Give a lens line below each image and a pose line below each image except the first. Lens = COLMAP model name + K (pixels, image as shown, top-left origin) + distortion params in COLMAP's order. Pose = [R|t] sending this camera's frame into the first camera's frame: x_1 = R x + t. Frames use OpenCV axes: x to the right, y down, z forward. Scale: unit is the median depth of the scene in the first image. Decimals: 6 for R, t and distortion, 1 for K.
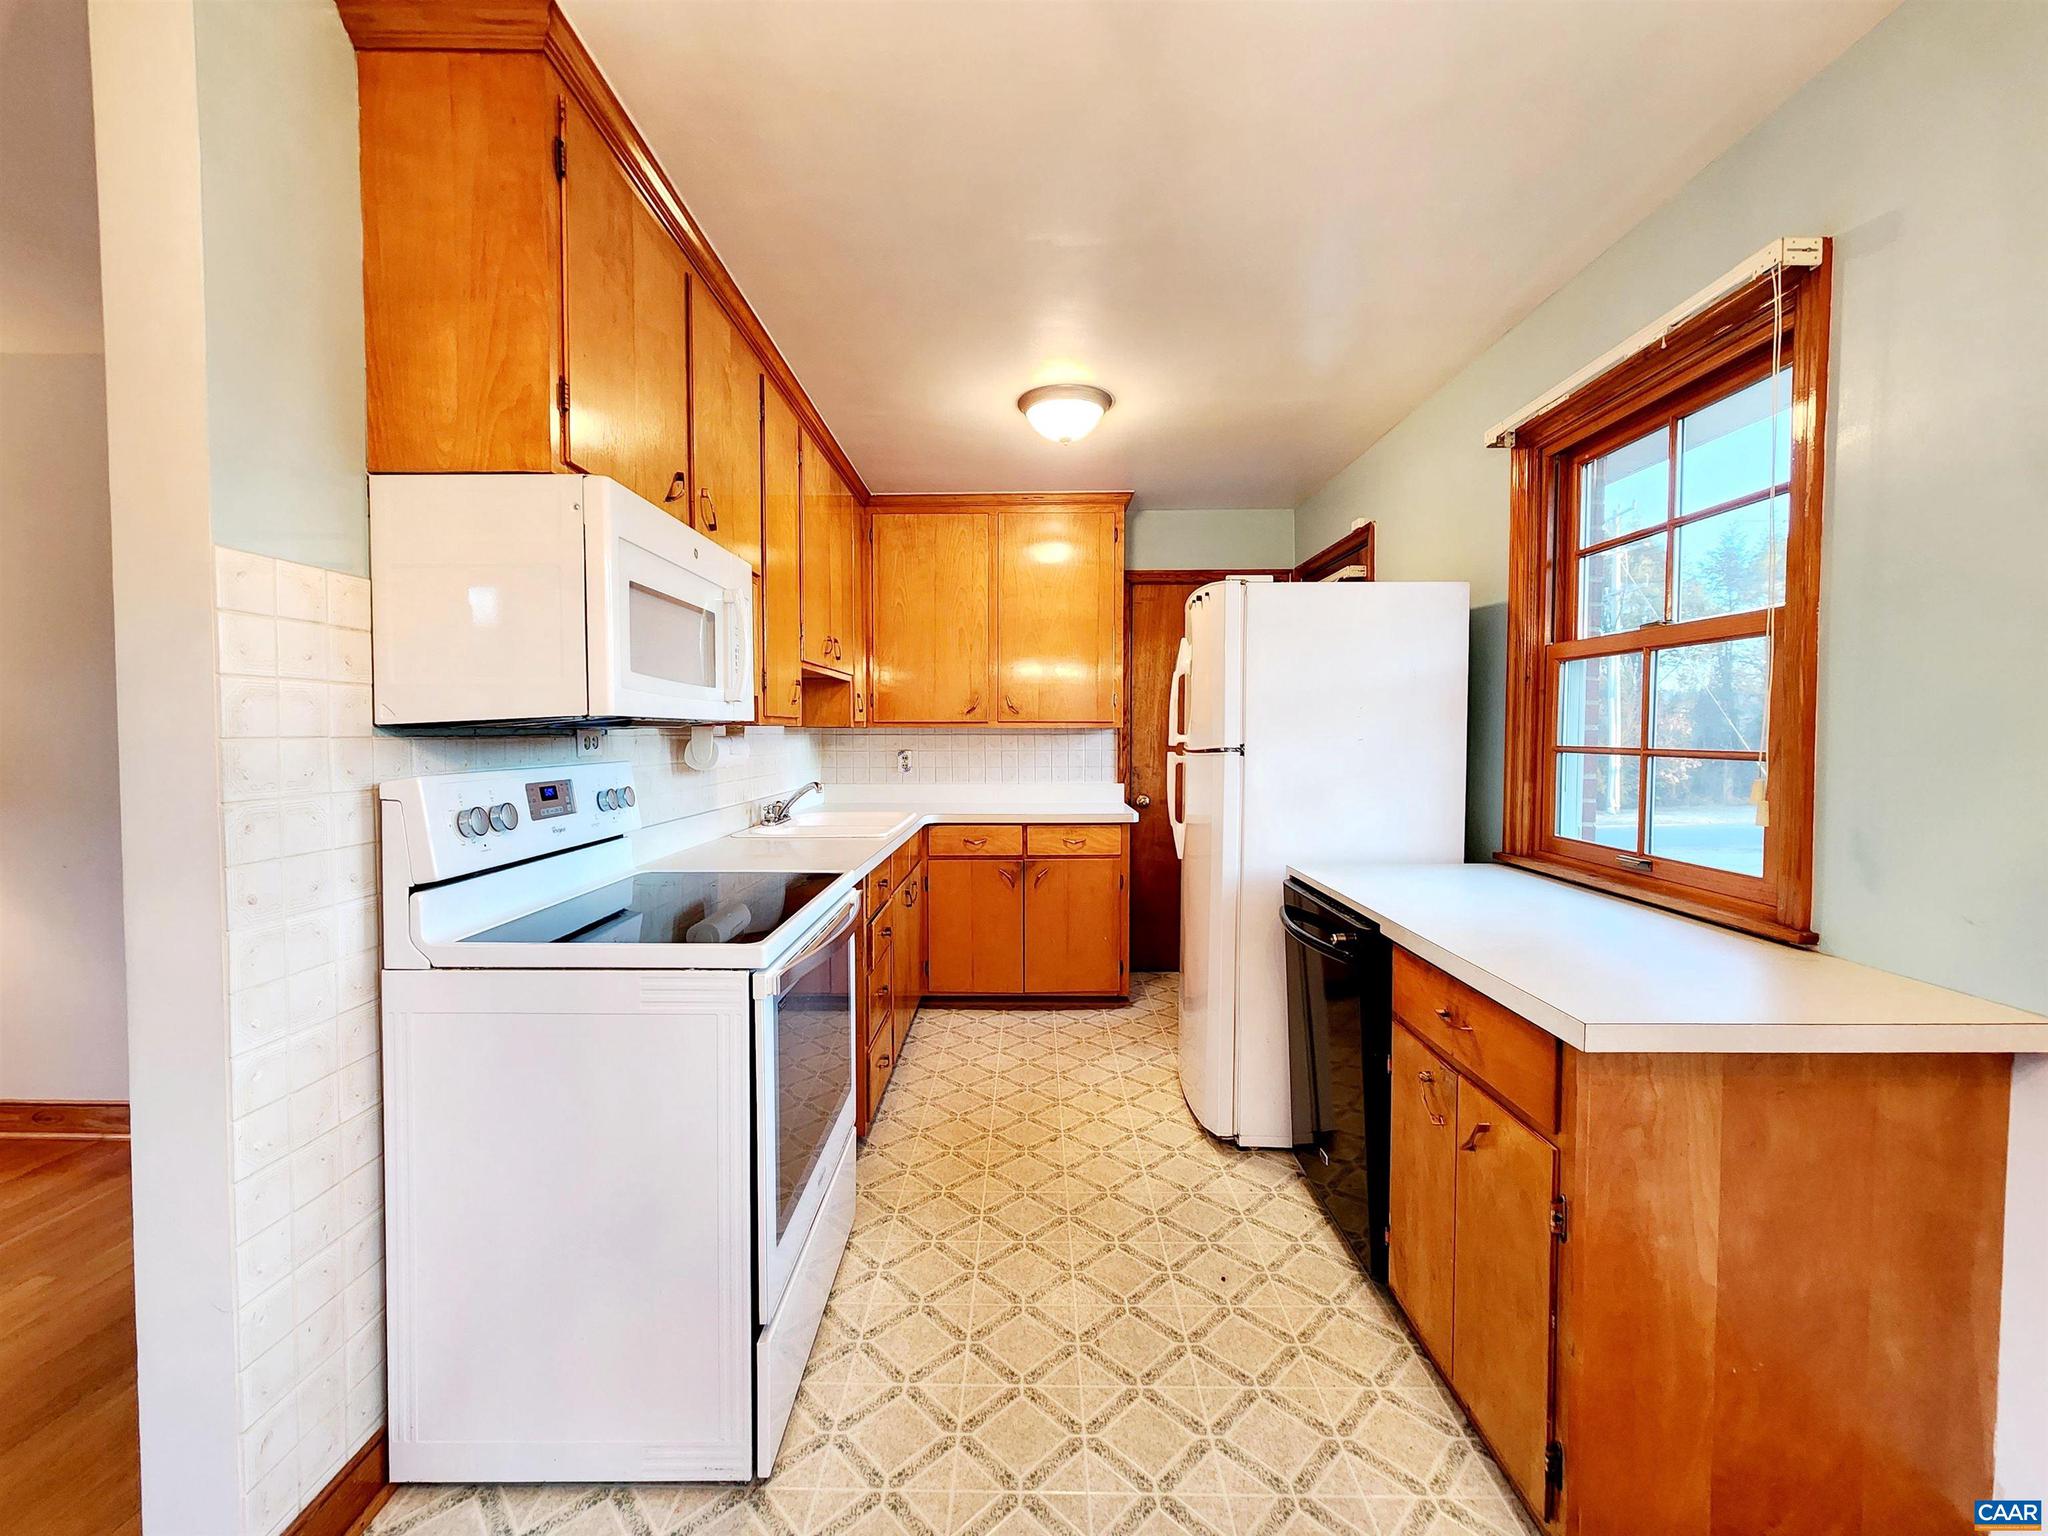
lens RADIAL K [[837.2, 0, 1020.3], [0, 837.2, 755.2], [0, 0, 1]] dist [0.001091, -0.000130]
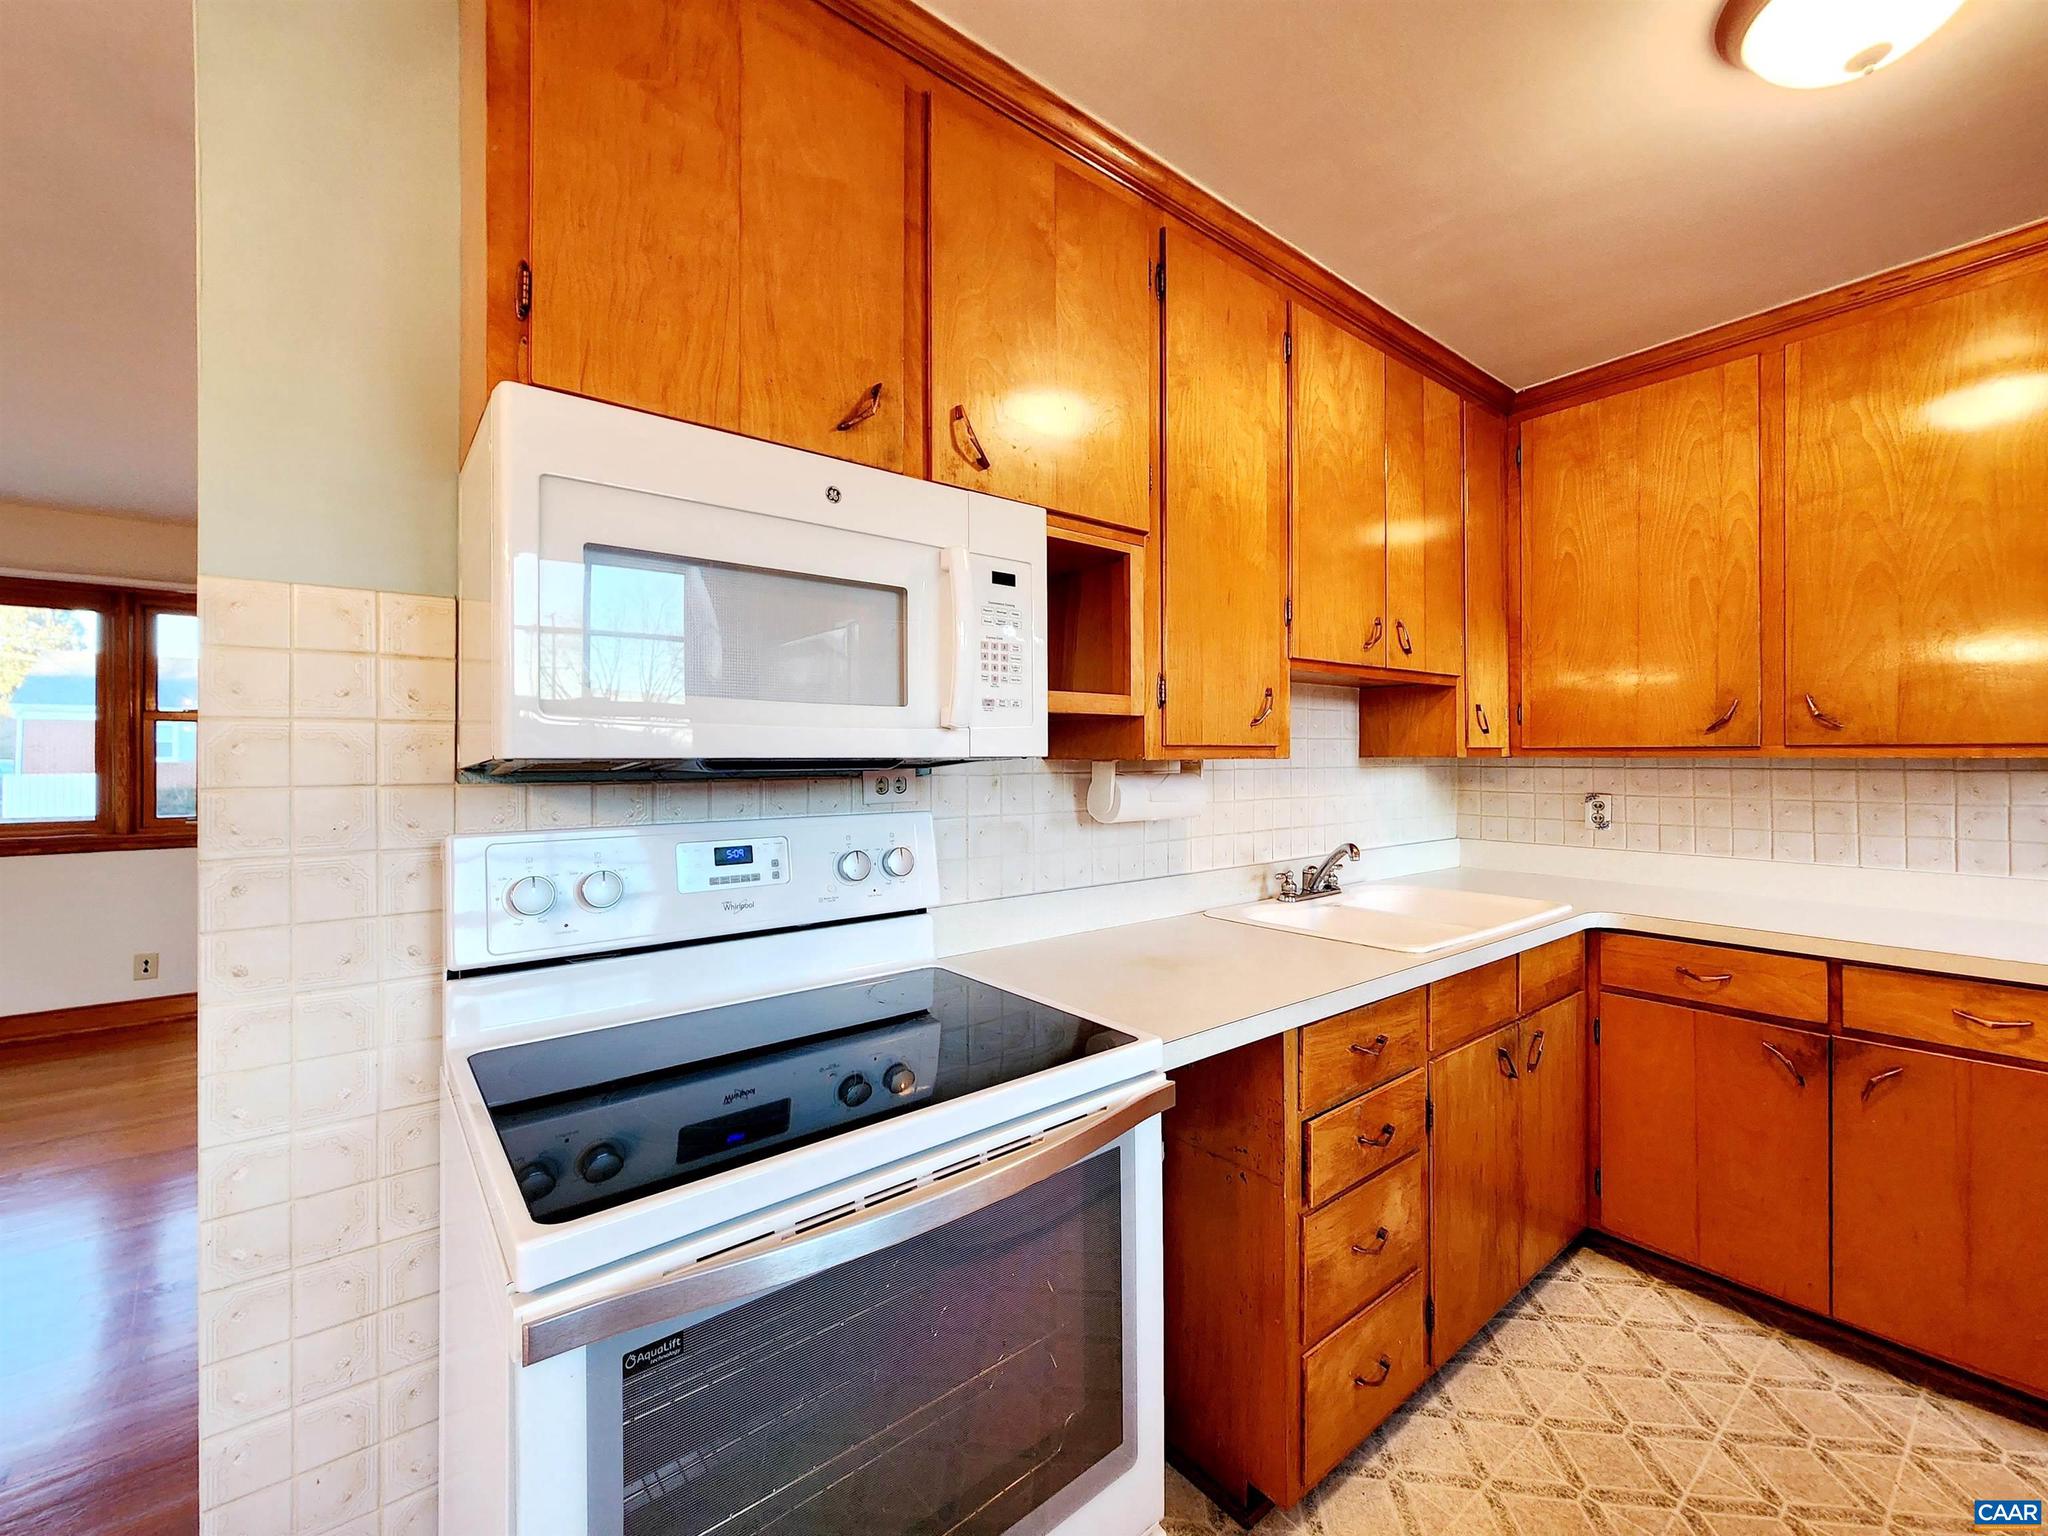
lens RADIAL K [[837.2, 0, 1020.3], [0, 837.2, 755.2], [0, 0, 1]] dist [0.001091, -0.000130]
pose [[0.625649, -0.001998, -0.780102, 0.120103], [-0.019478, 0.999645, -0.018182, -0.023182], [0.779861, 0.026570, 0.625388, 0.457148]]
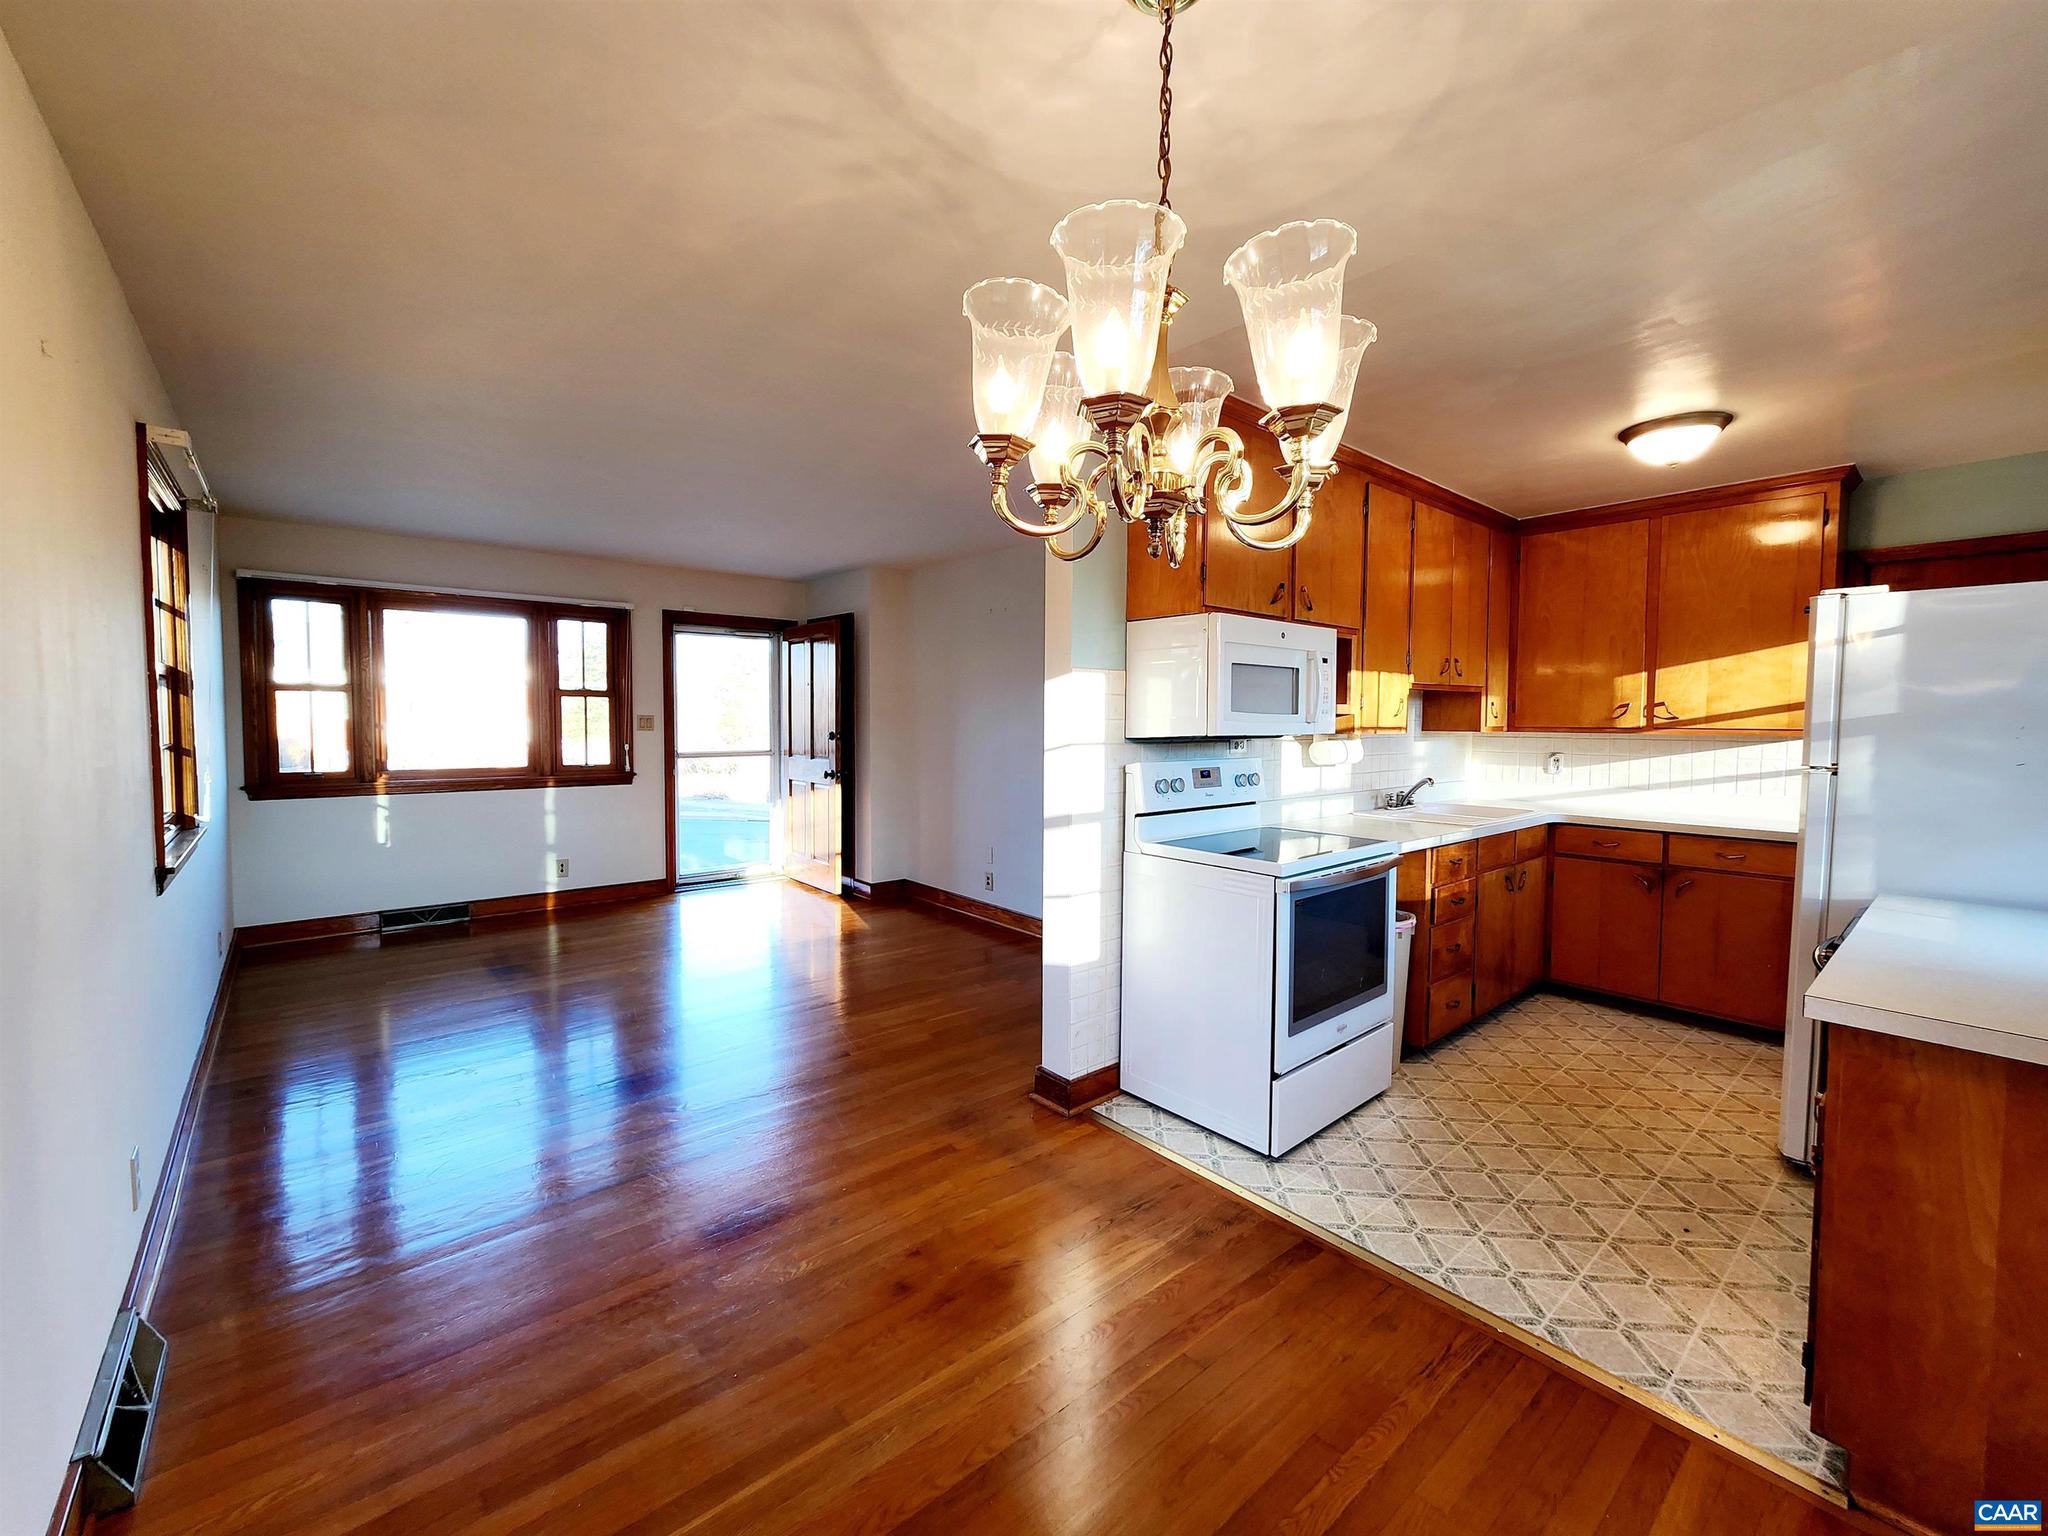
lens RADIAL K [[837.2, 0, 1020.3], [0, 837.2, 755.2], [0, 0, 1]] dist [0.001091, -0.000130]
pose [[0.655673, 0.038006, -0.754088, 0.338345], [-0.026637, 0.999275, 0.027202, -0.021439], [0.754575, 0.002251, 0.656210, -0.308004]]
